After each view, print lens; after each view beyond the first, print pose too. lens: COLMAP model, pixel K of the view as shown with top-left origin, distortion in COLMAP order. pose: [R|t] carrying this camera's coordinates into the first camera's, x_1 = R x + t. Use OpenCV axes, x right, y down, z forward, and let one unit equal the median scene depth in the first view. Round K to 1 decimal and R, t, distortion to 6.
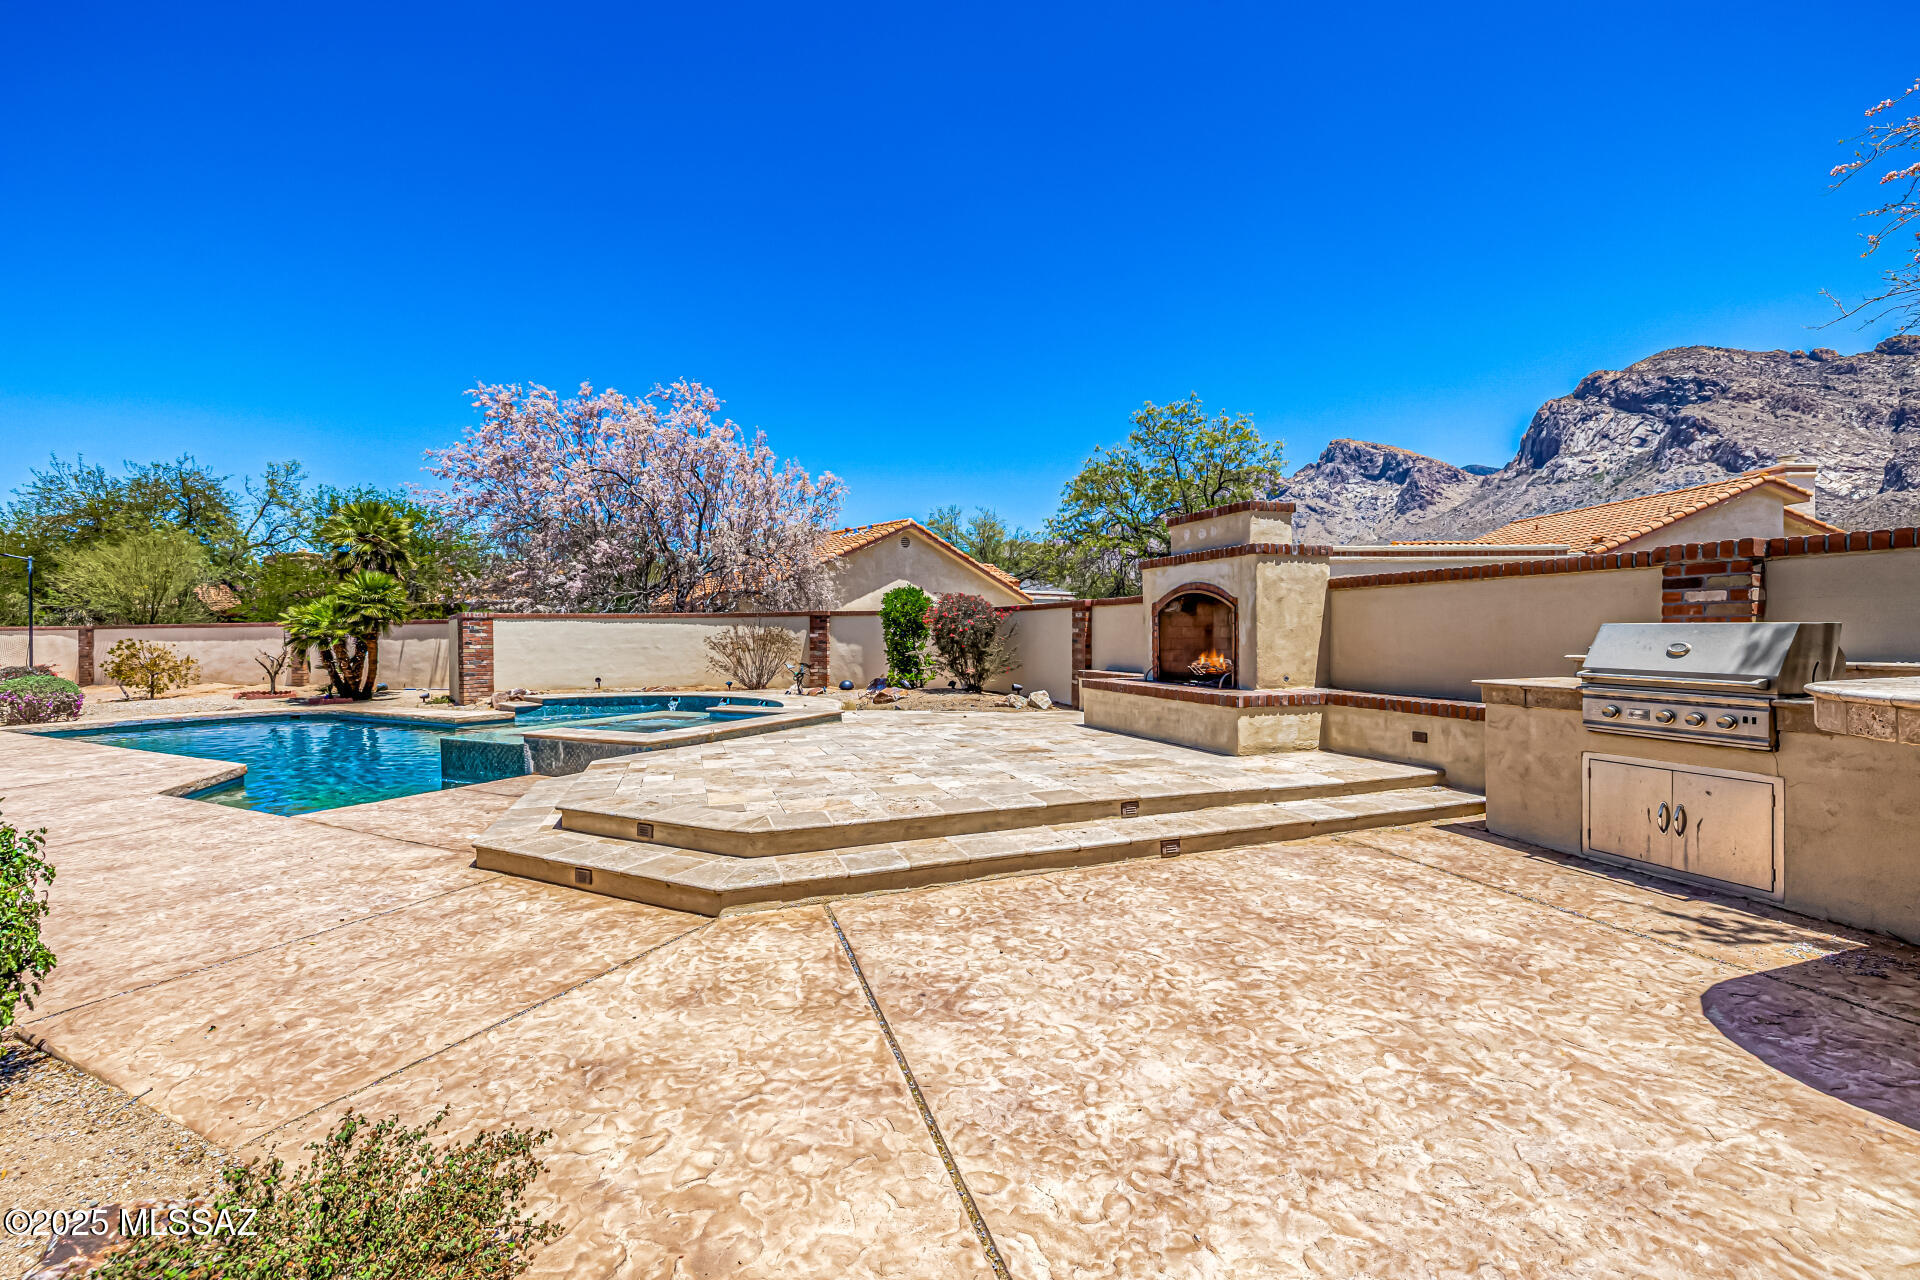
lens RADIAL K [[821.6, 0, 950.7], [0, 821.6, 637.9], [0, 0, 1]] dist [0.008890, -0.000642]
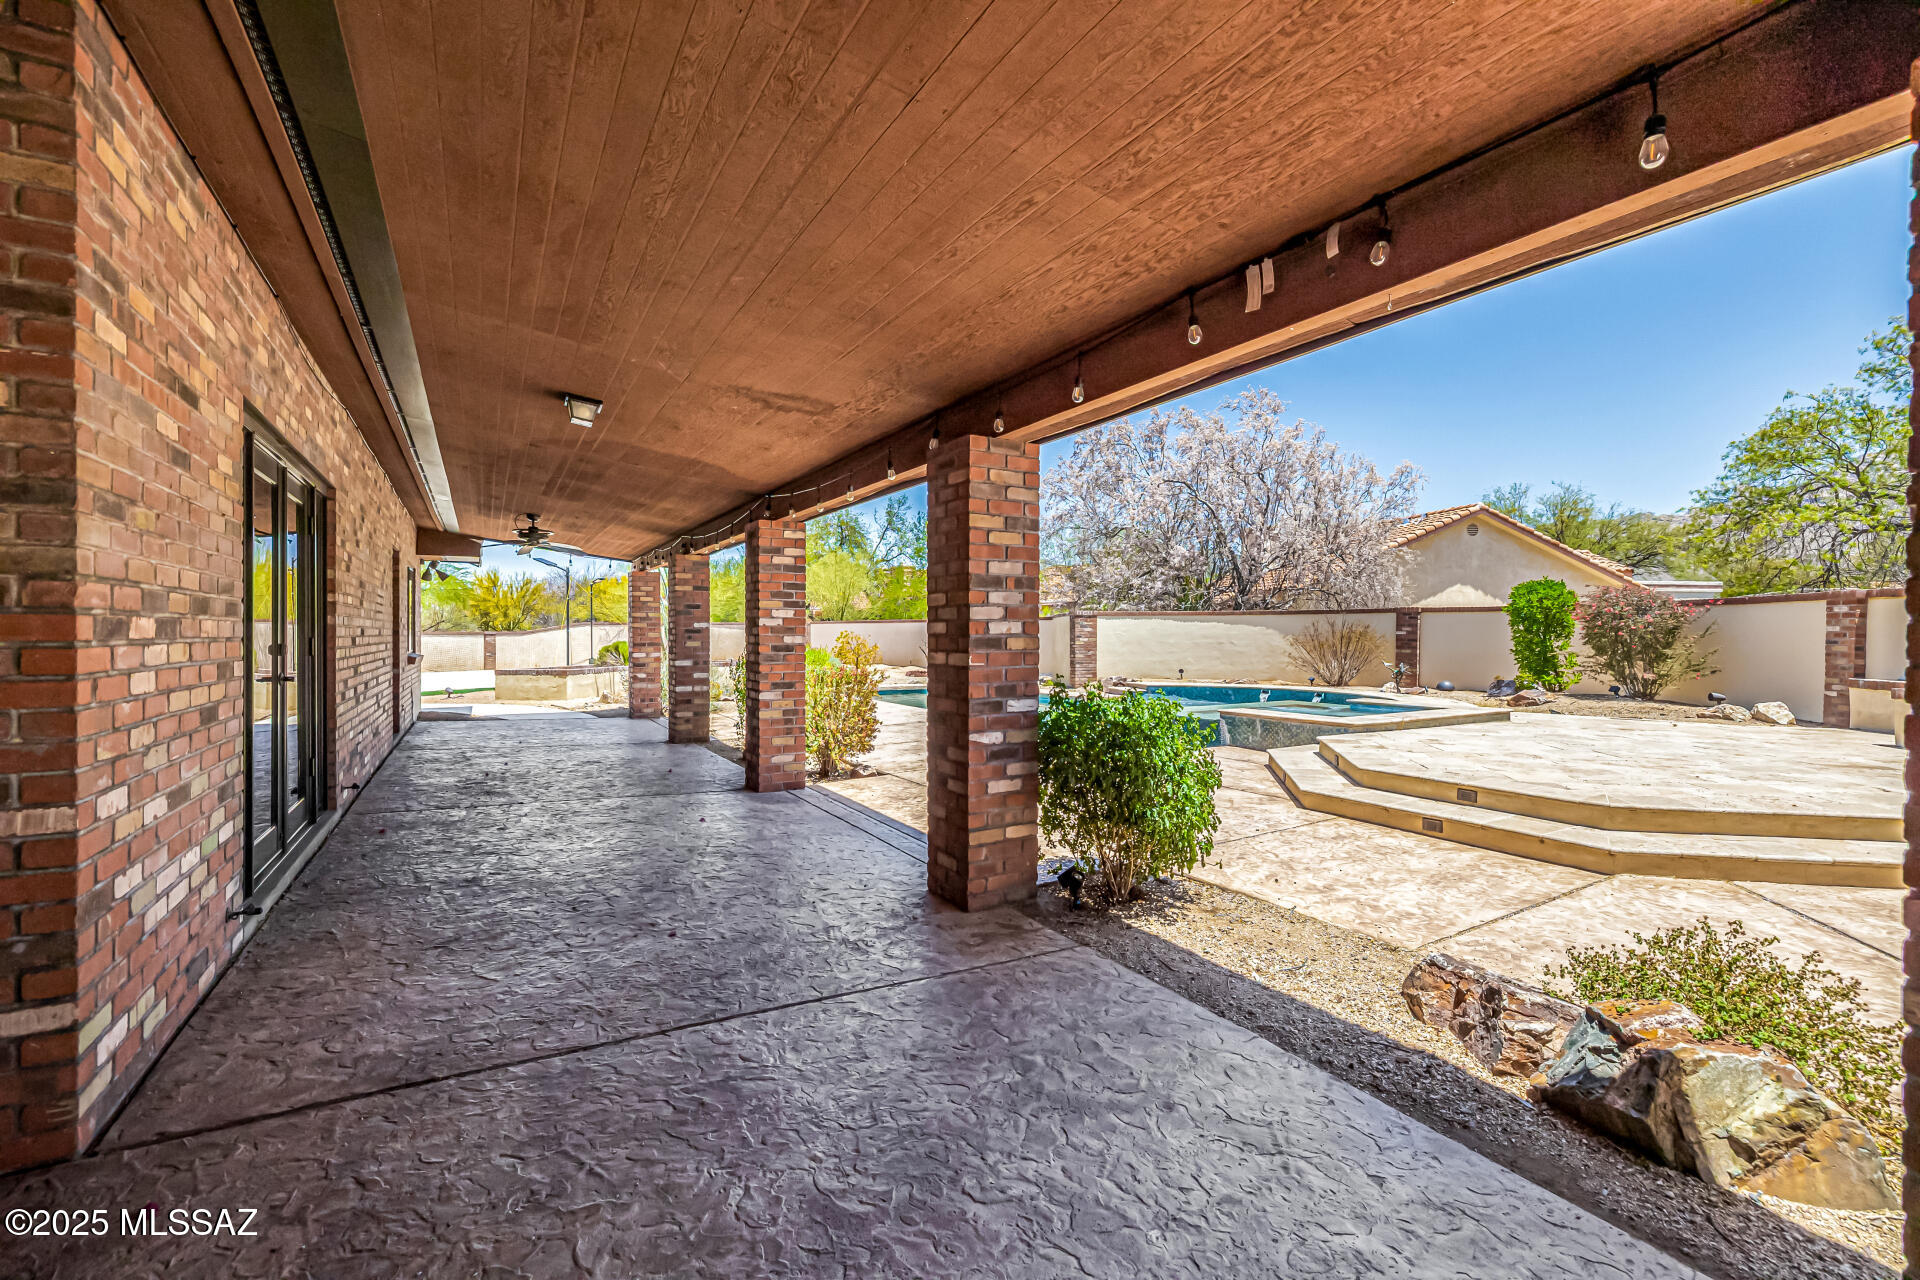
lens RADIAL K [[821.6, 0, 950.7], [0, 821.6, 637.9], [0, 0, 1]] dist [0.008890, -0.000642]
pose [[0.843464, 0.013296, -0.537021, -0.227634], [-0.012362, 0.999909, 0.005340, 0.009923], [0.537043, 0.002135, 0.843552, -0.228323]]
